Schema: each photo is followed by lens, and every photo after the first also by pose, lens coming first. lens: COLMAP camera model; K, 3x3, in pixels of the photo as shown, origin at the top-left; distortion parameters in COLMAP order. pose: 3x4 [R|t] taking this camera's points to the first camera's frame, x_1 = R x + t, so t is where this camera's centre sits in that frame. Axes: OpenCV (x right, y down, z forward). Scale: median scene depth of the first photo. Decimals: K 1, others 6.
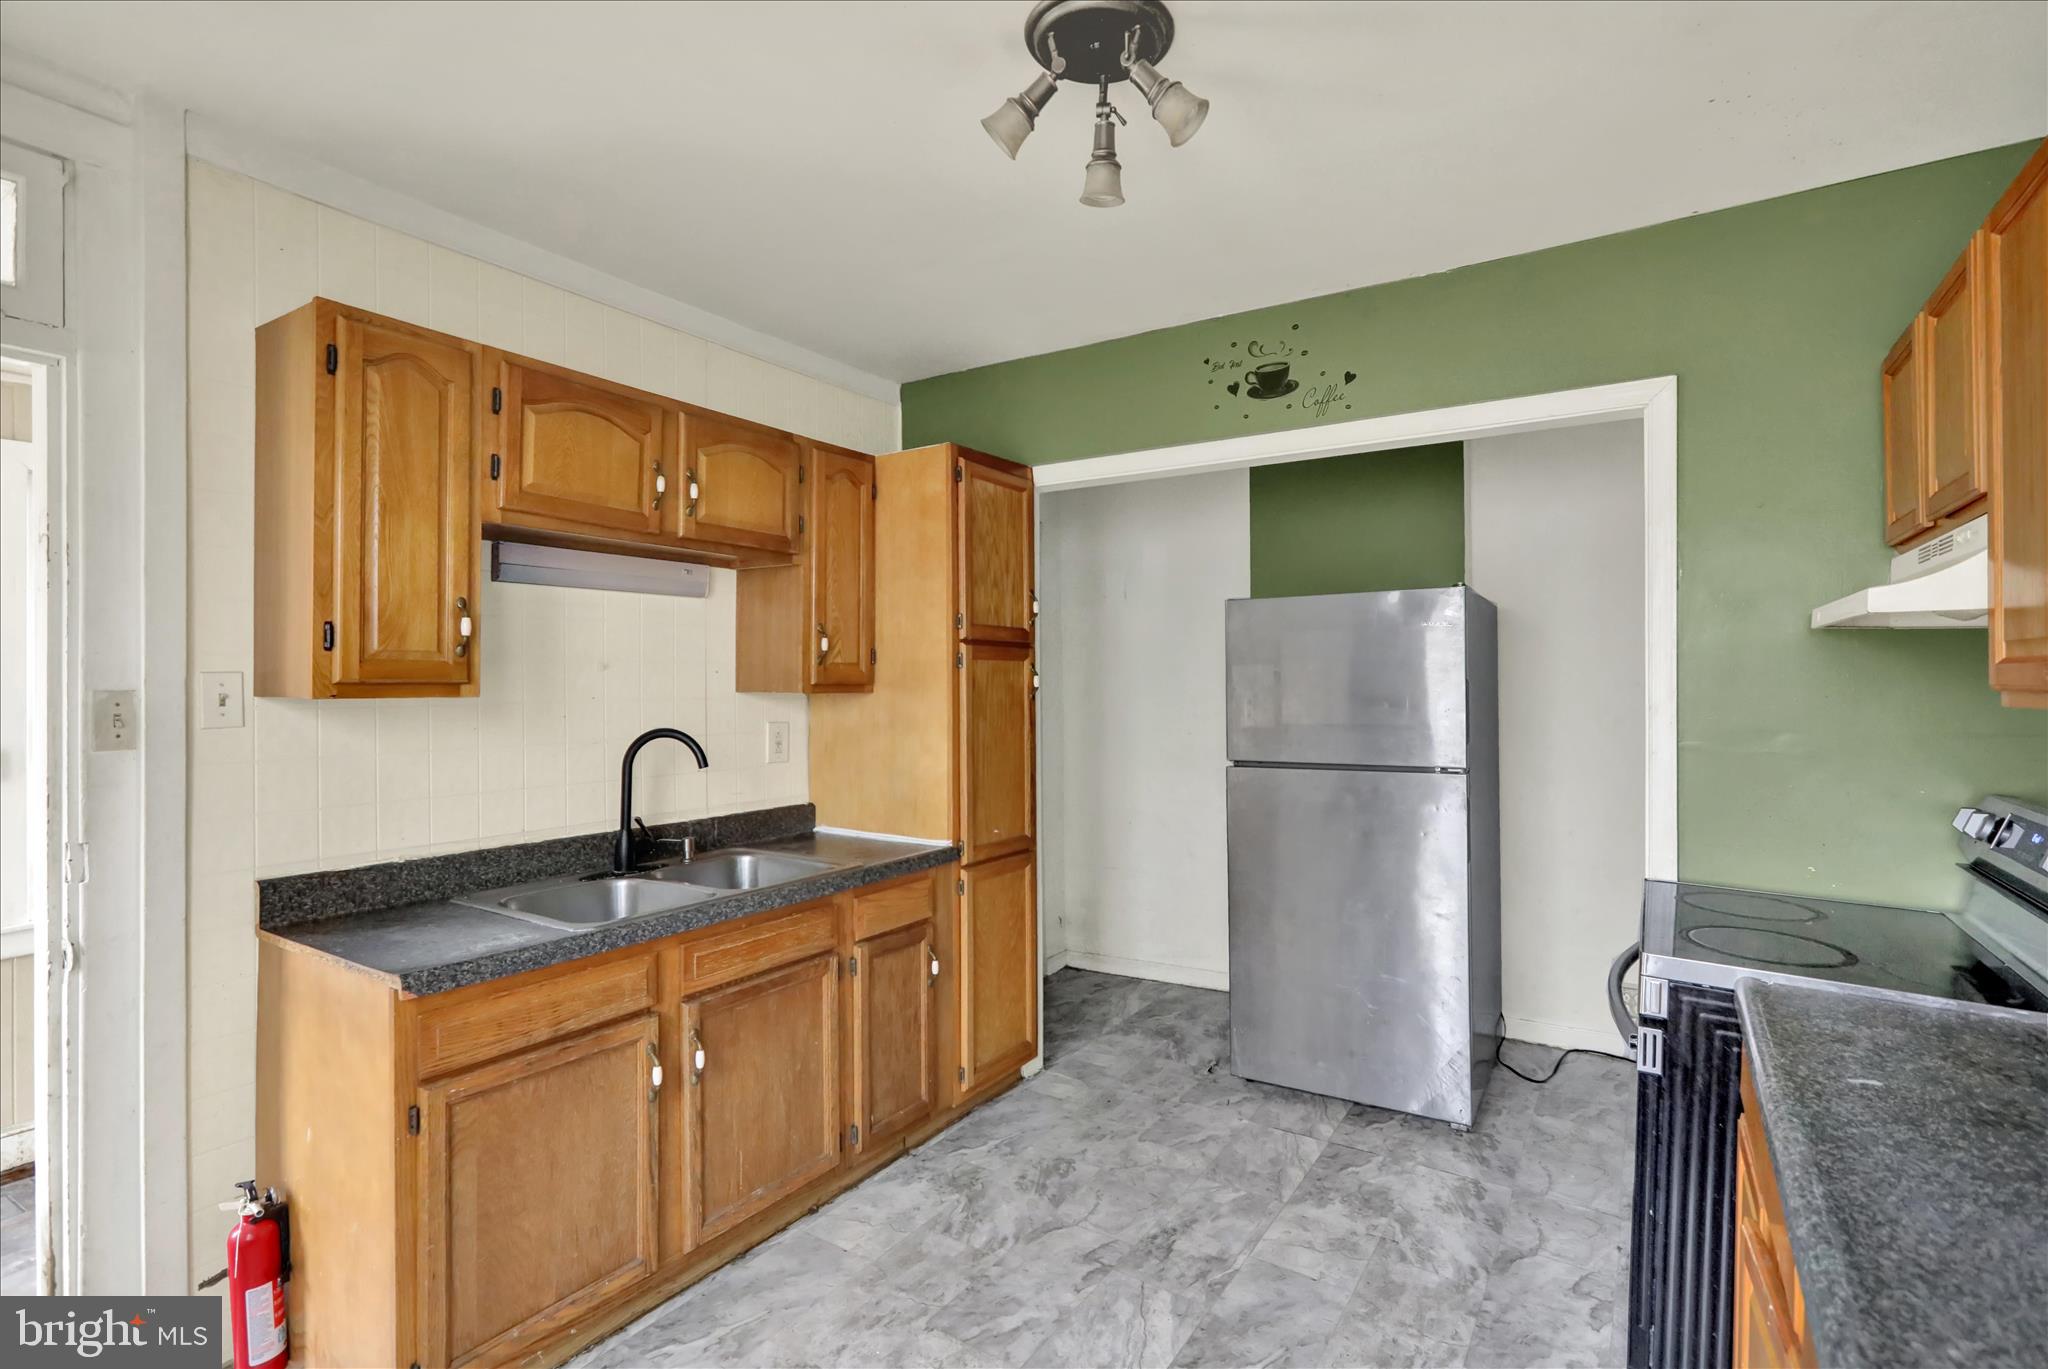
lens RADIAL K [[962.4, 0, 1080.6], [0, 962.4, 687.1], [0, 0, 1]] dist [0.002024, 0.002111]
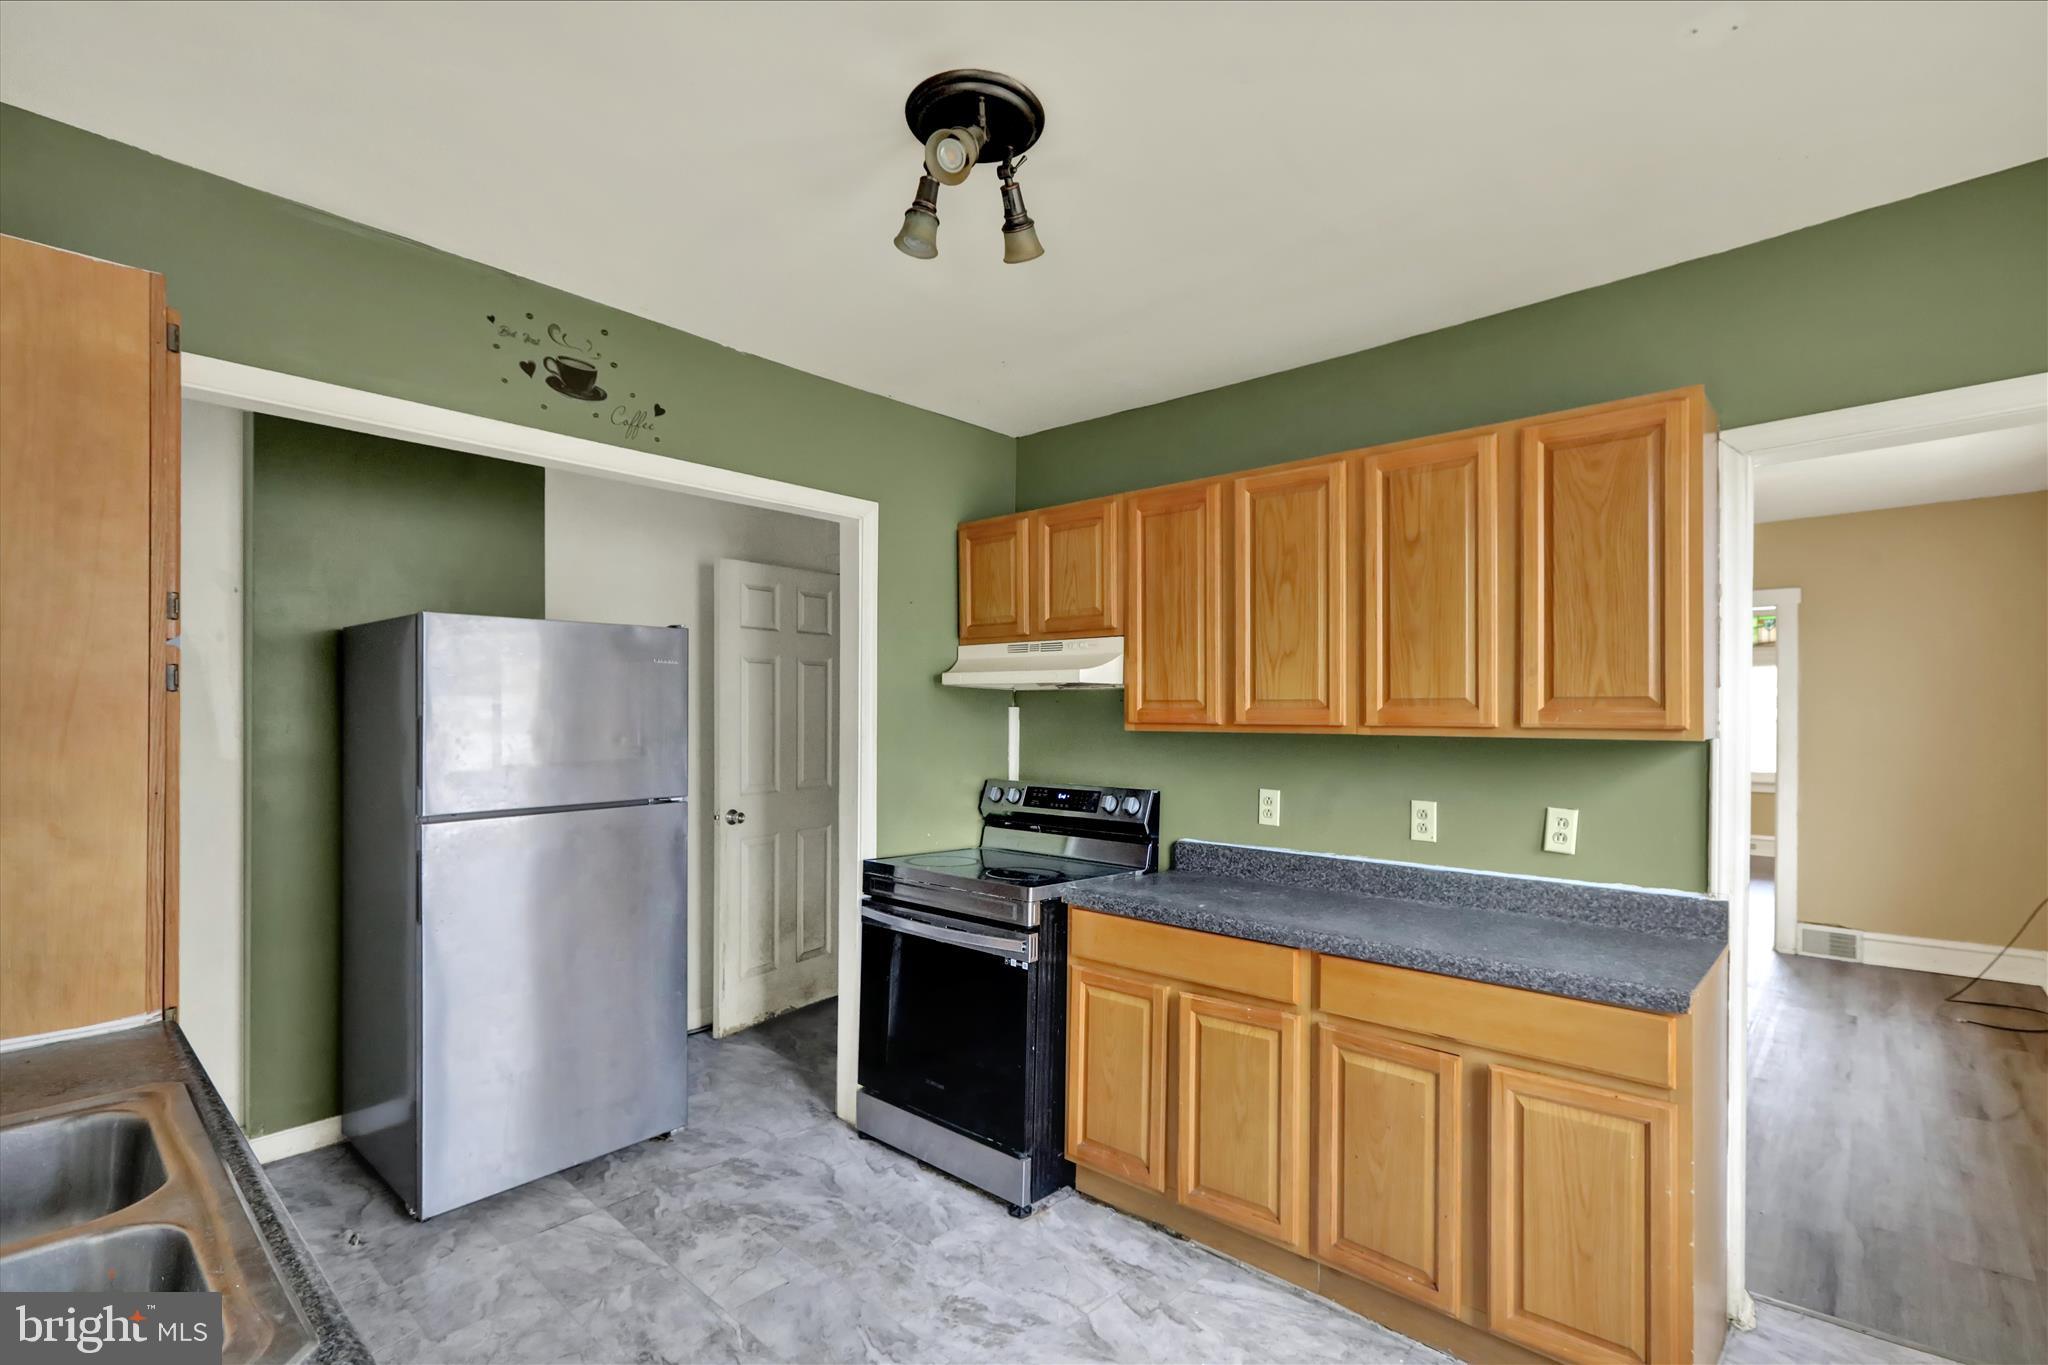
lens RADIAL K [[927.8, 0, 1039.0], [0, 927.8, 703.2], [0, 0, 1]] dist [0.015817, -0.000899]
pose [[0.188961, 0.009042, 0.981943, -0.585460], [-0.006137, 0.999949, -0.008027, -0.015094], [-0.981965, -0.004509, 0.189007, 0.432437]]
